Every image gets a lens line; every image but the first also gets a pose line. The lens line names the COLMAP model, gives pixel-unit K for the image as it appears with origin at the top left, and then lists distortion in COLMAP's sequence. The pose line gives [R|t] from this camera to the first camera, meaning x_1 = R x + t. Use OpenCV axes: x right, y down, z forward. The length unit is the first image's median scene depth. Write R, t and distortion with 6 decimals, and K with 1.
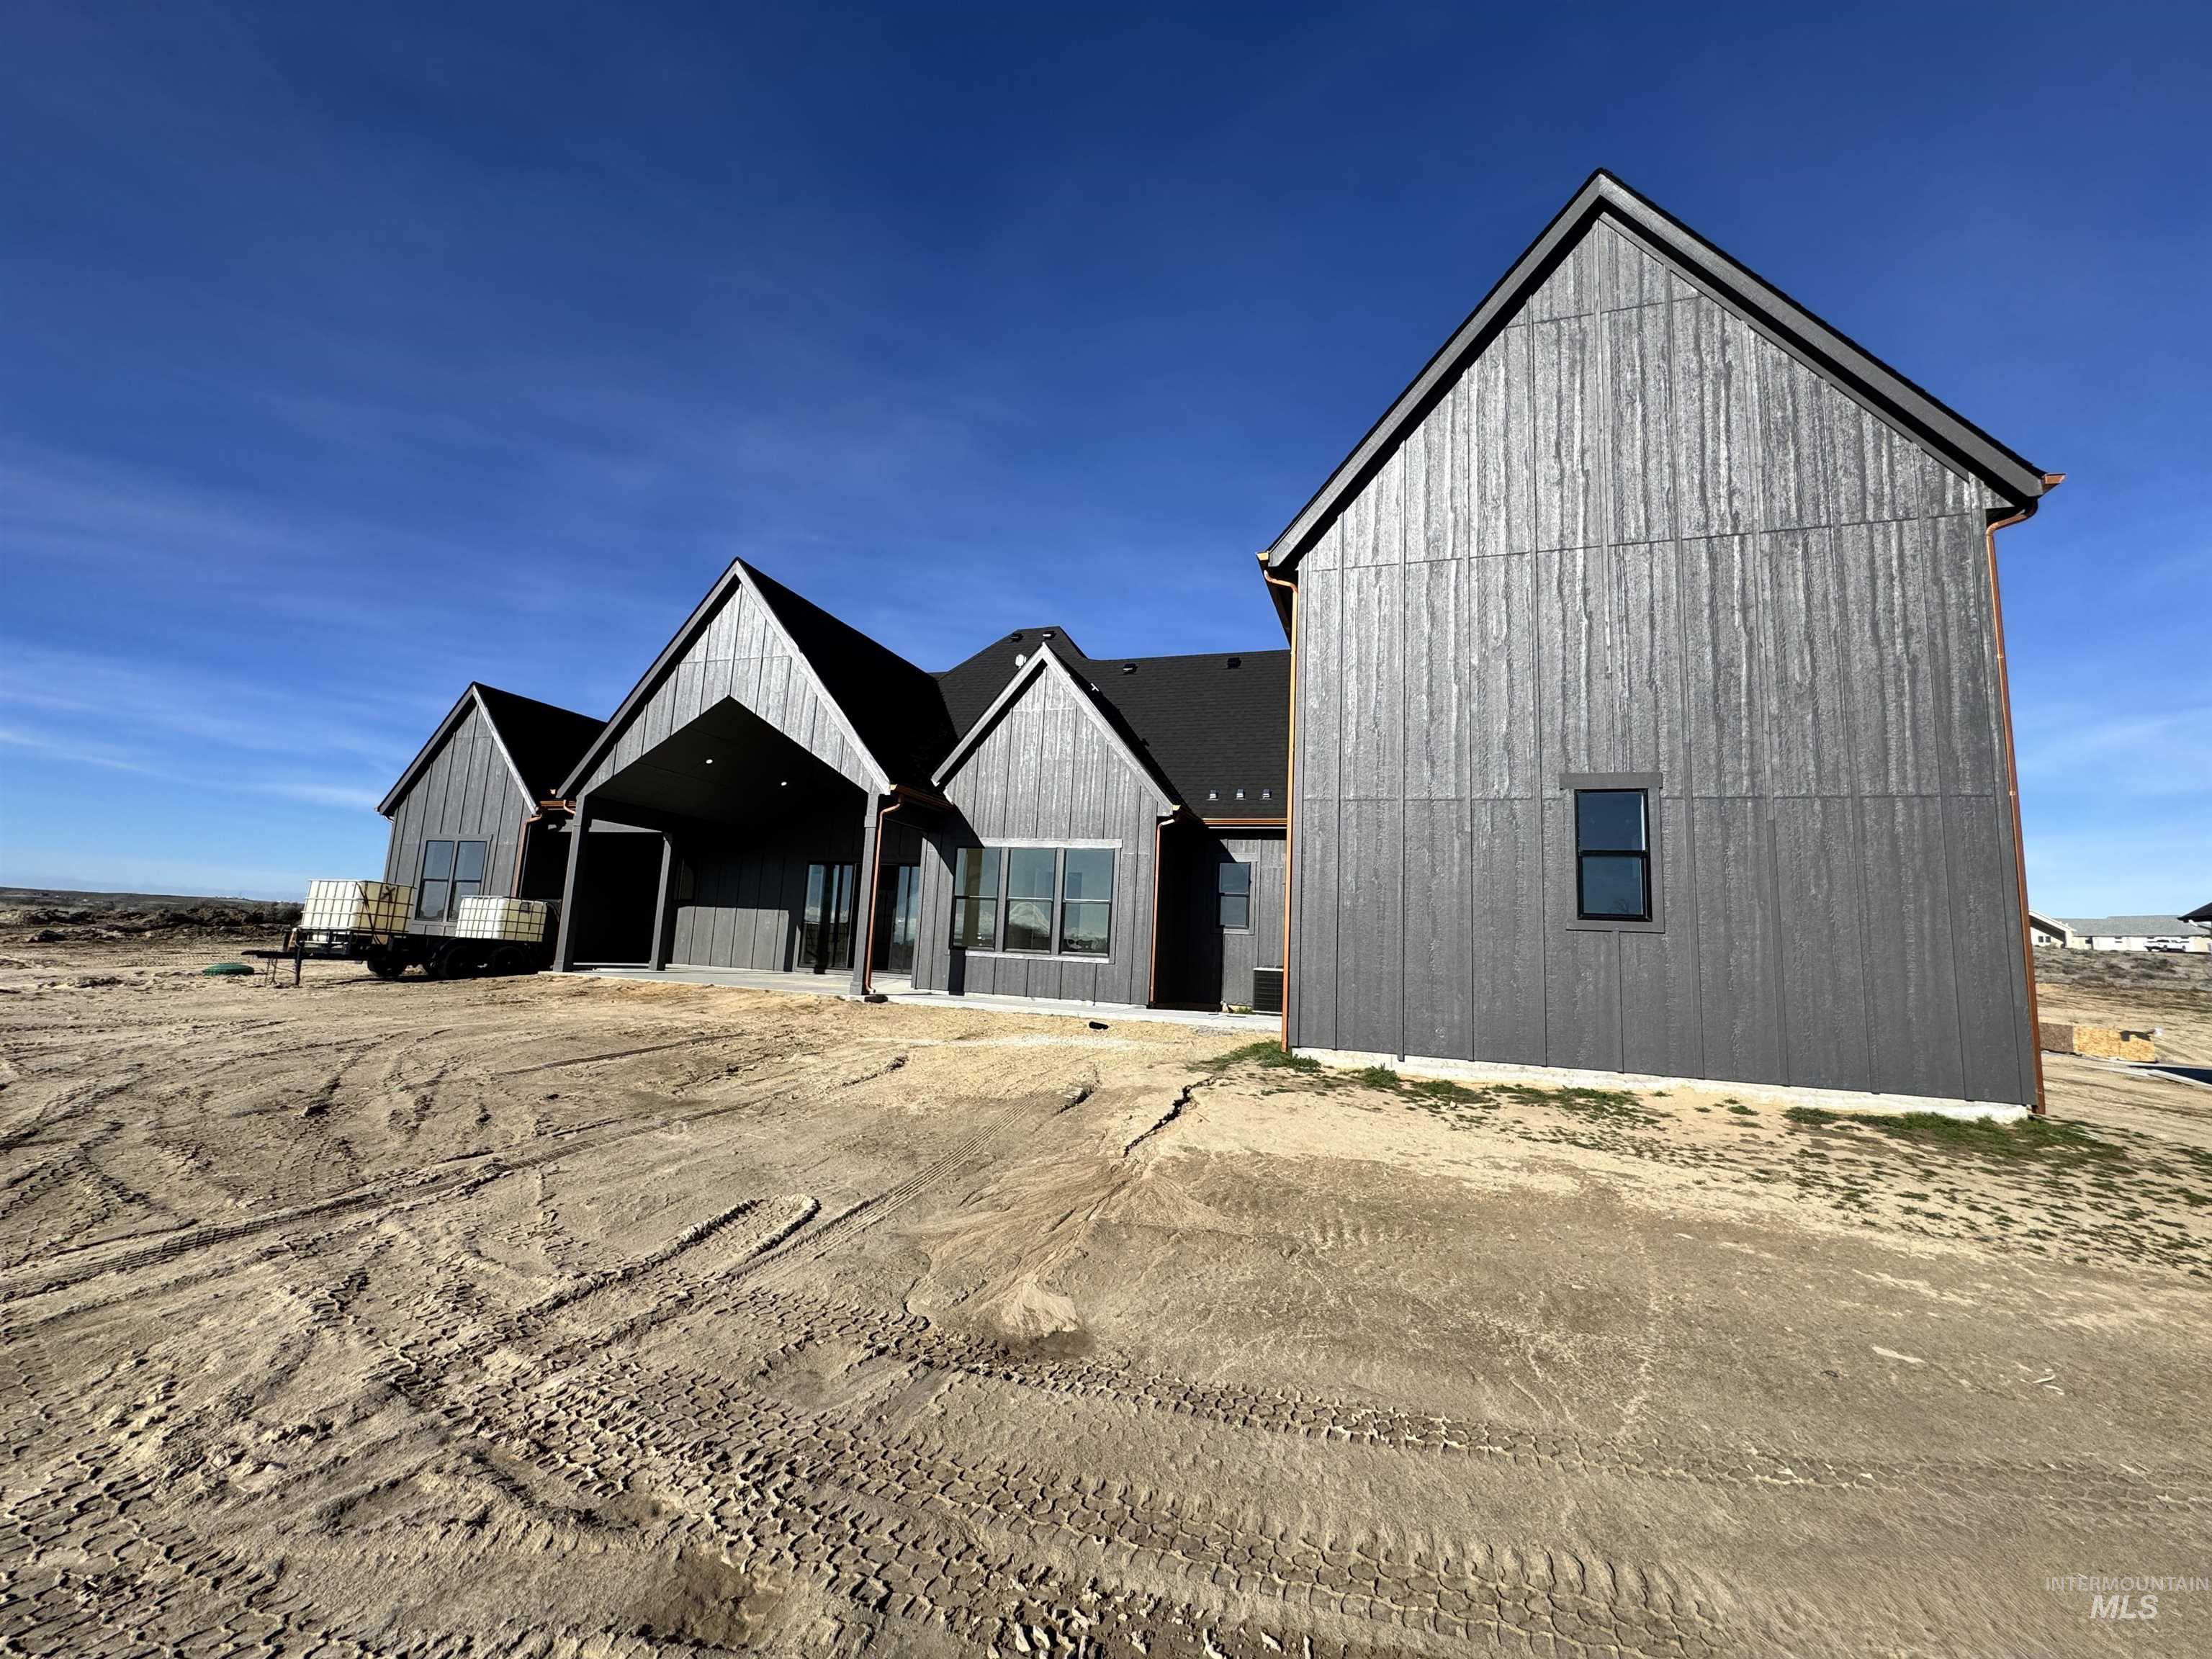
lens RADIAL K [[880.7, 0, 1106.0], [0, 880.7, 829.5], [0, 0, 1]] dist [0.000829, -0.000062]
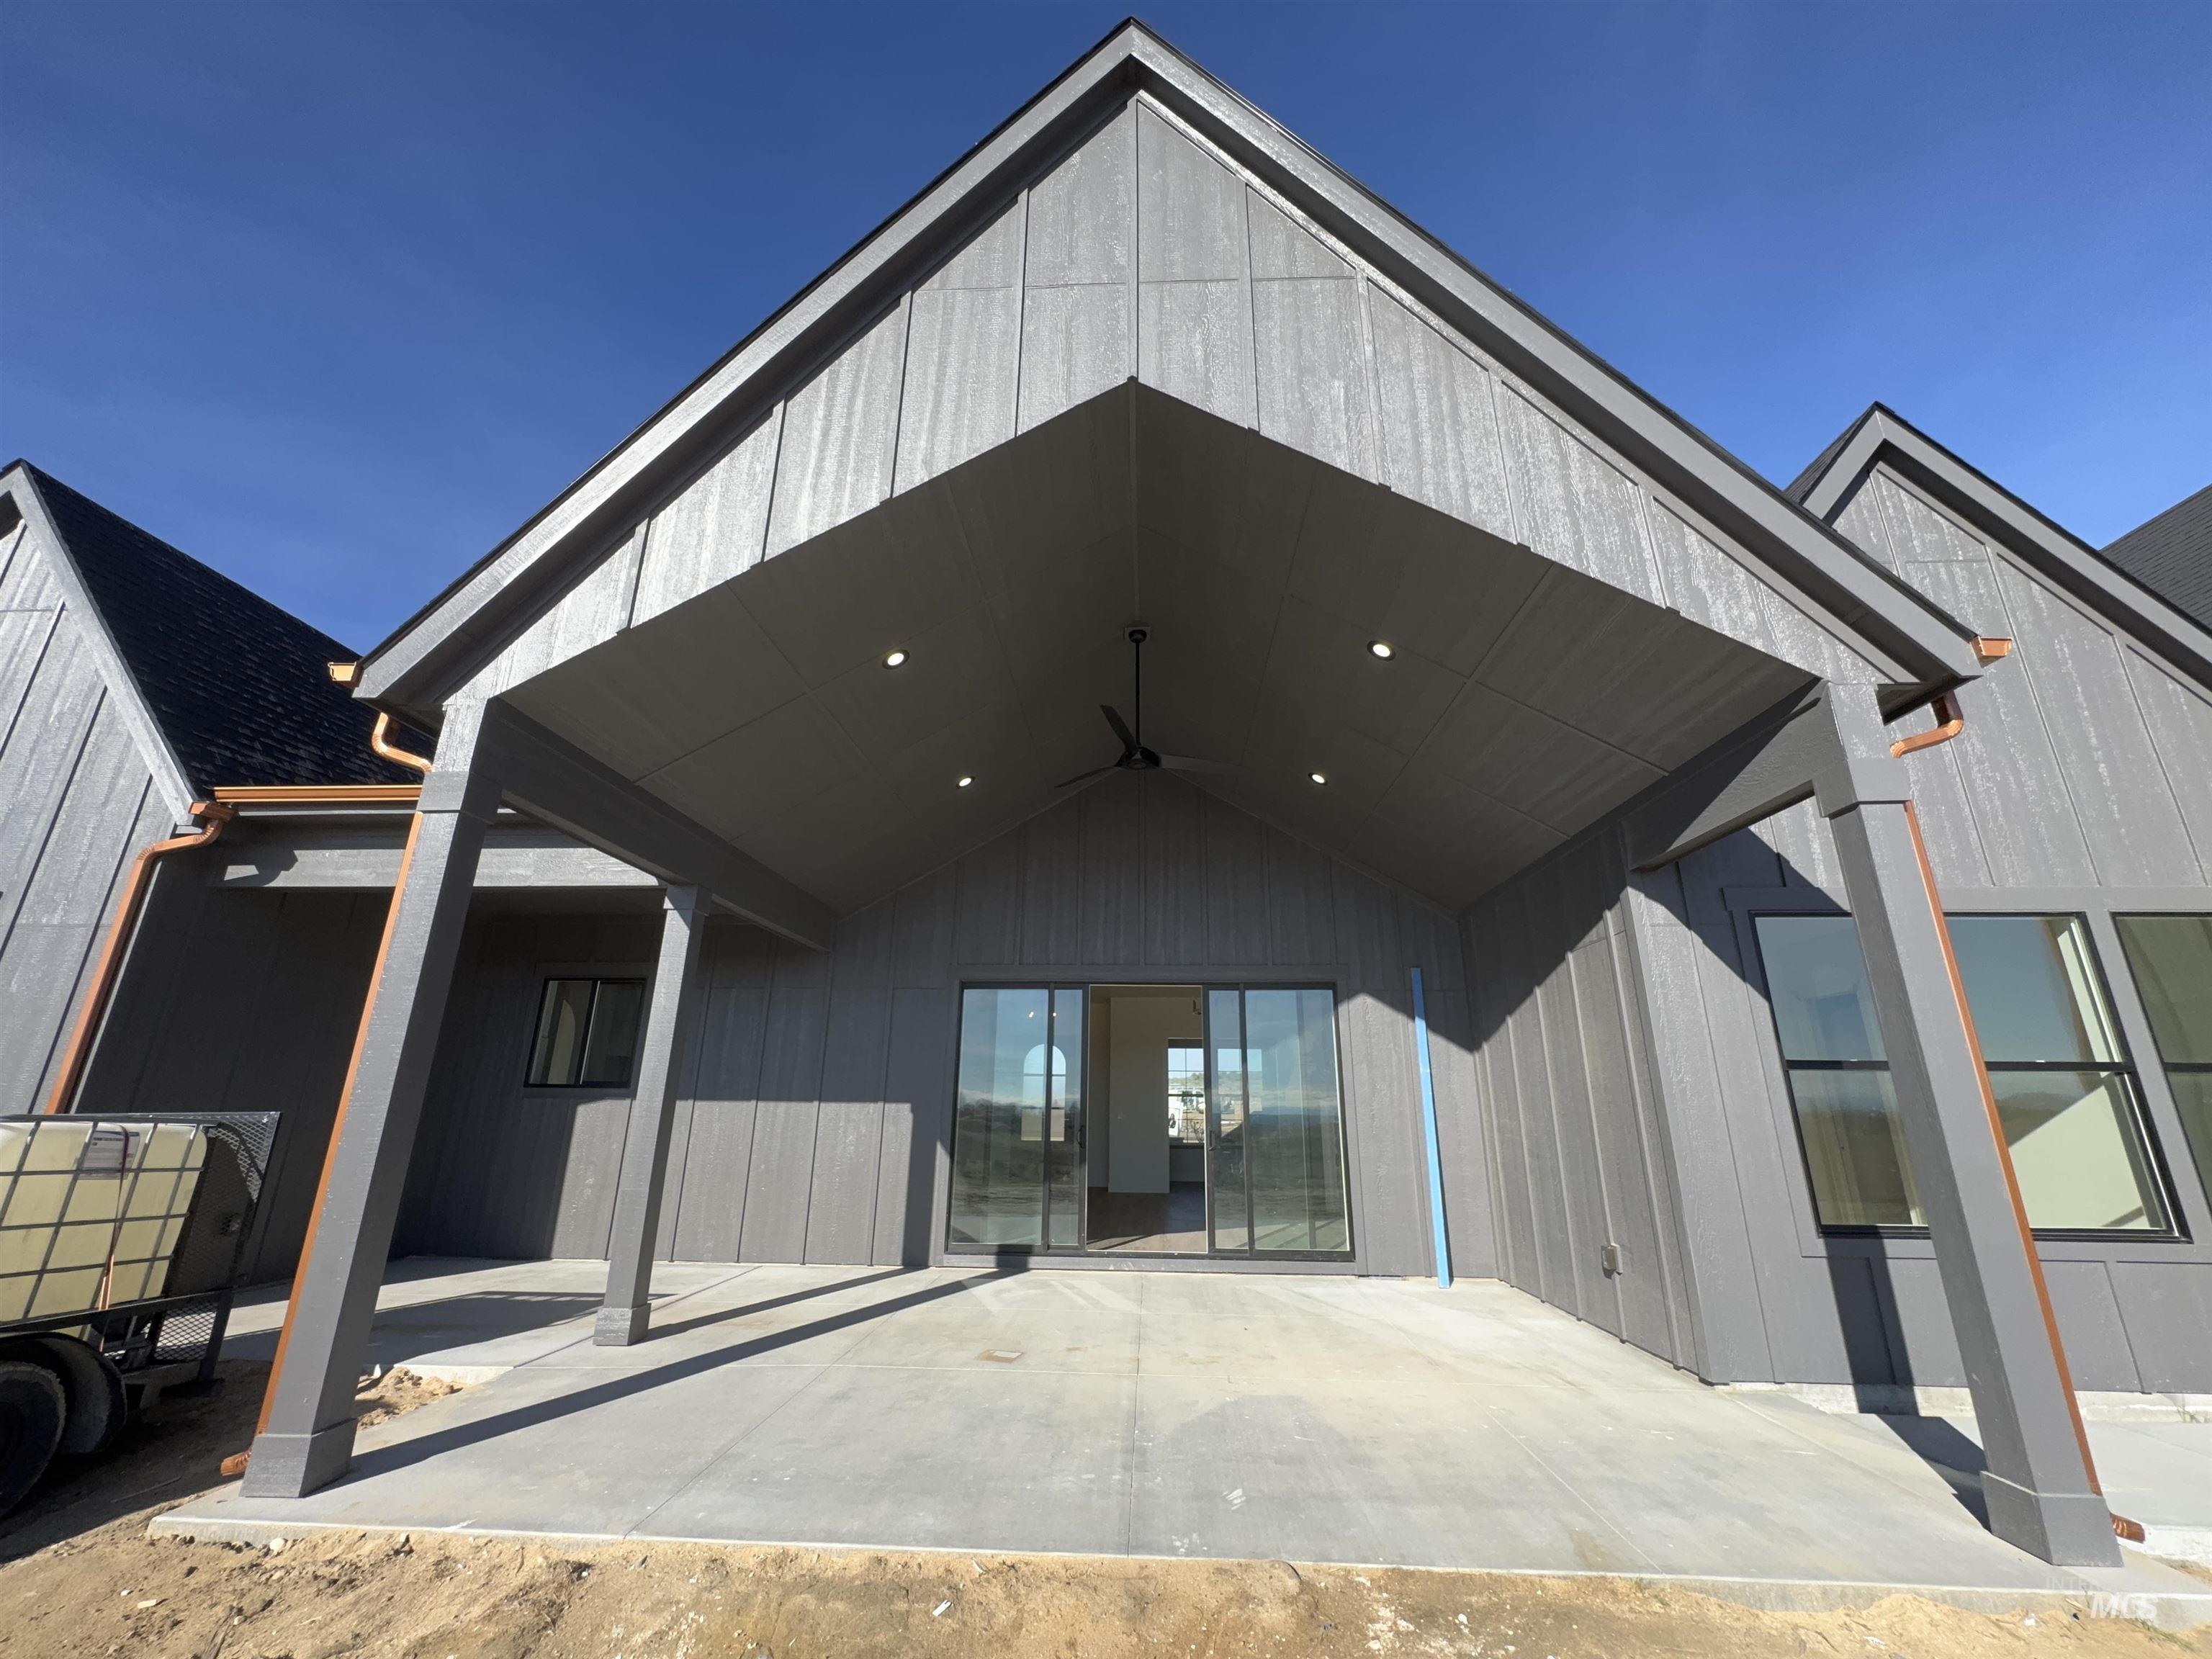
lens RADIAL K [[880.7, 0, 1106.0], [0, 880.7, 829.5], [0, 0, 1]] dist [0.000829, -0.000062]
pose [[0.961985, 0.041987, 0.269854, -0.418702], [0.002354, 0.986800, -0.161929, 0.035782], [-0.273091, 0.156409, 0.949188, 0.613880]]
